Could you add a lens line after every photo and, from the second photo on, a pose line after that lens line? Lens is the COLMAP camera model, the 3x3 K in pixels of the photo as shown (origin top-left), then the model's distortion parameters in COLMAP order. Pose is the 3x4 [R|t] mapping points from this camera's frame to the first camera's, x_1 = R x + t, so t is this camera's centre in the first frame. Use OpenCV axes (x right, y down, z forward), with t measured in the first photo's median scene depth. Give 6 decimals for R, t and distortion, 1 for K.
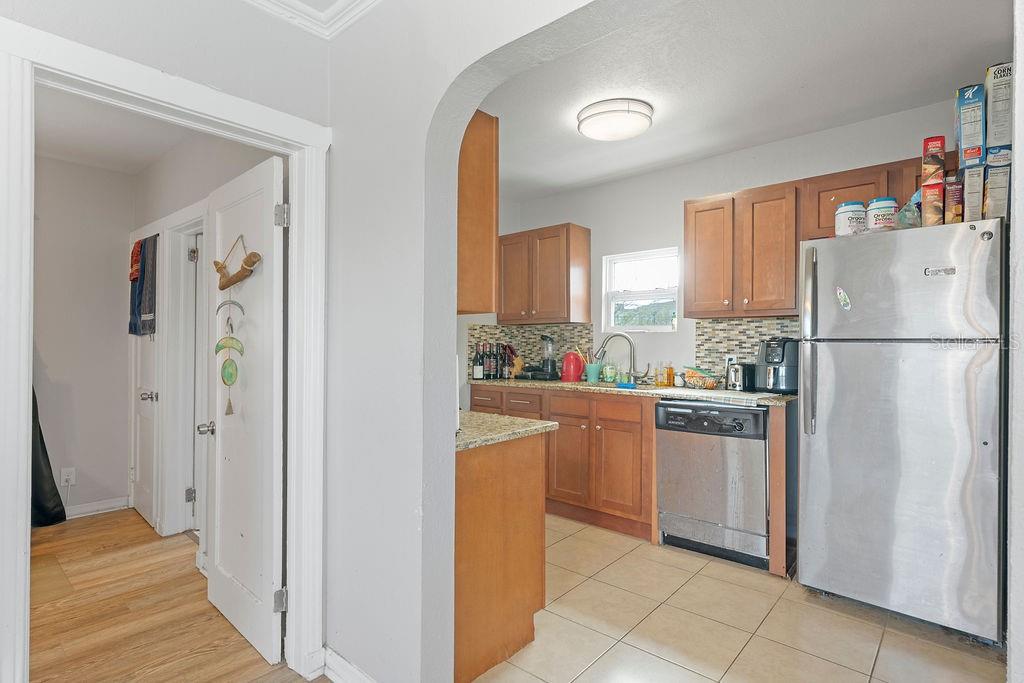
lens RADIAL K [[522.2, 0, 510.0], [0, 522.2, 342.5], [0, 0, 1]] dist [-0.000271, -0.000625]
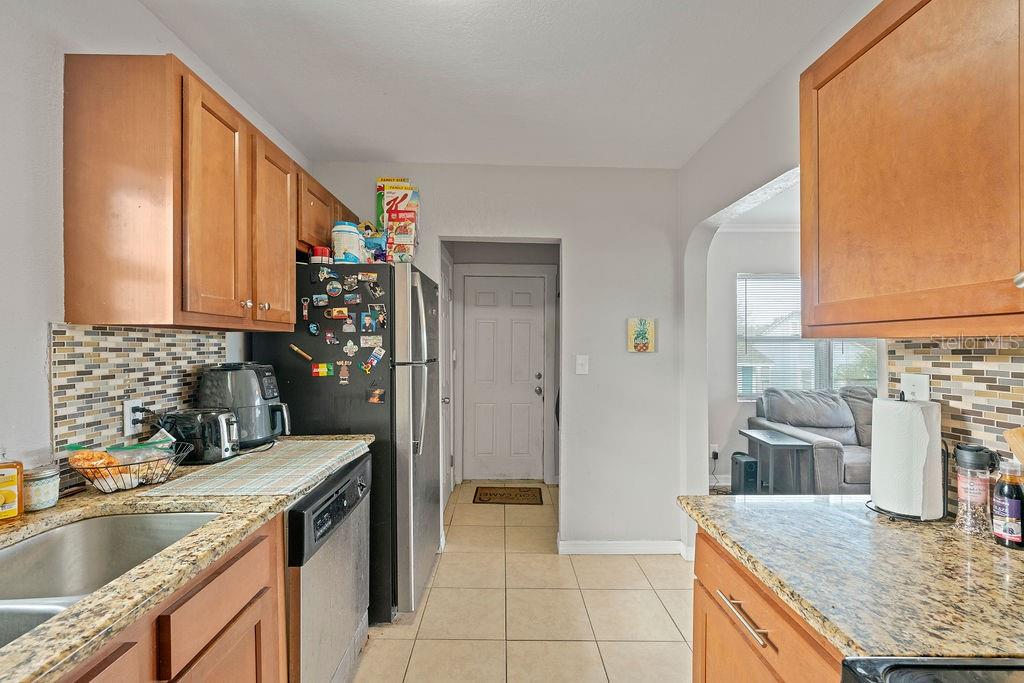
lens RADIAL K [[421.2, 0, 511.6], [0, 421.2, 340.3], [0, 0, 1]] dist [0.001327, 0.000407]
pose [[-0.675454, 0.010592, 0.737326, -0.116810], [0.005494, 0.999941, -0.009332, -0.028222], [-0.737381, -0.002252, -0.675473, 1.028411]]
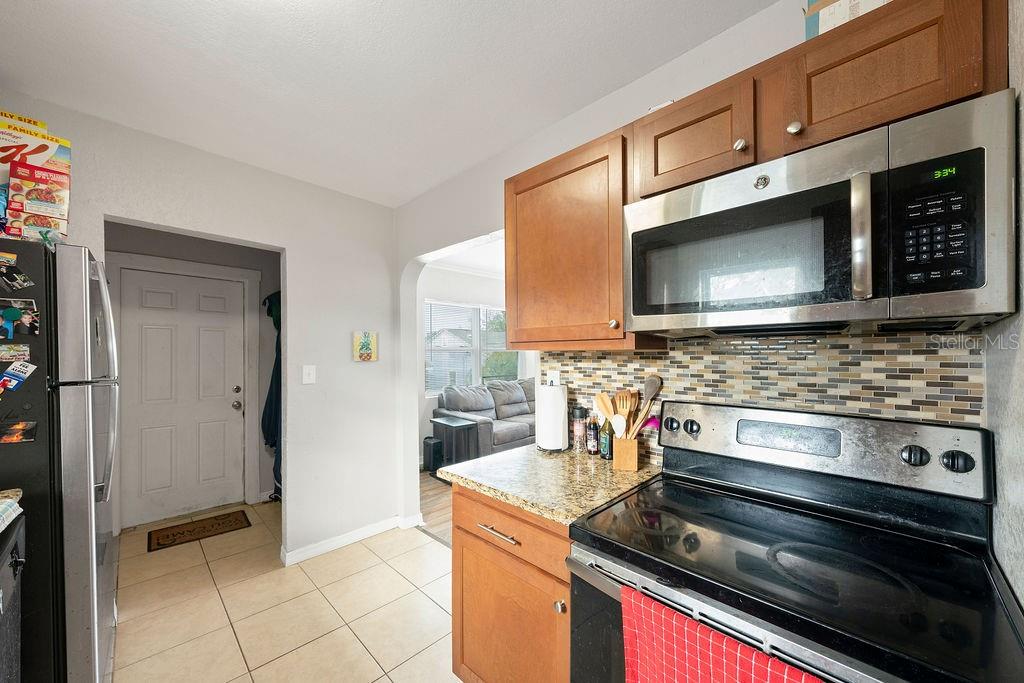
lens RADIAL K [[377.7, 0, 507.1], [0, 377.7, 349.0], [0, 0, 1]] dist [-0.001244, 0.000411]
pose [[-0.998441, 0.009465, 0.055001, -0.075419], [0.009154, 0.999941, -0.005897, -0.029647], [-0.055054, -0.005384, -0.998469, 1.073281]]
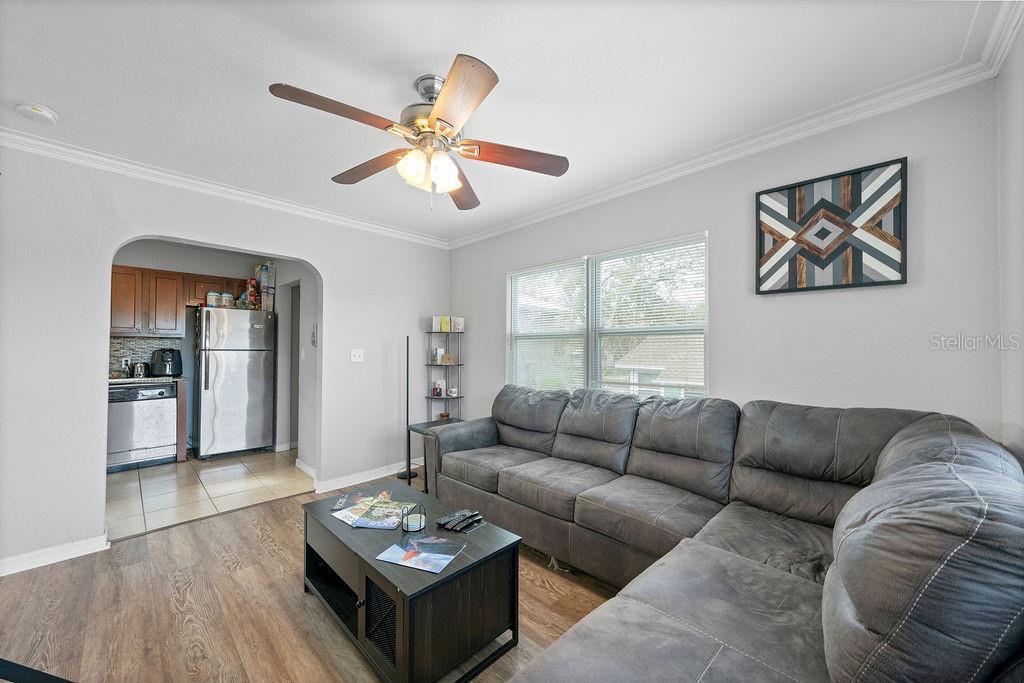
lens RADIAL K [[377.7, 0, 513.2], [0, 377.7, 344.1], [0, 0, 1]] dist [-0.001244, 0.000411]
pose [[0.045170, 0.012182, 0.998905, -0.775258], [-0.004088, 0.999920, -0.012010, -0.012841], [-0.998971, -0.003541, 0.045217, -0.332629]]
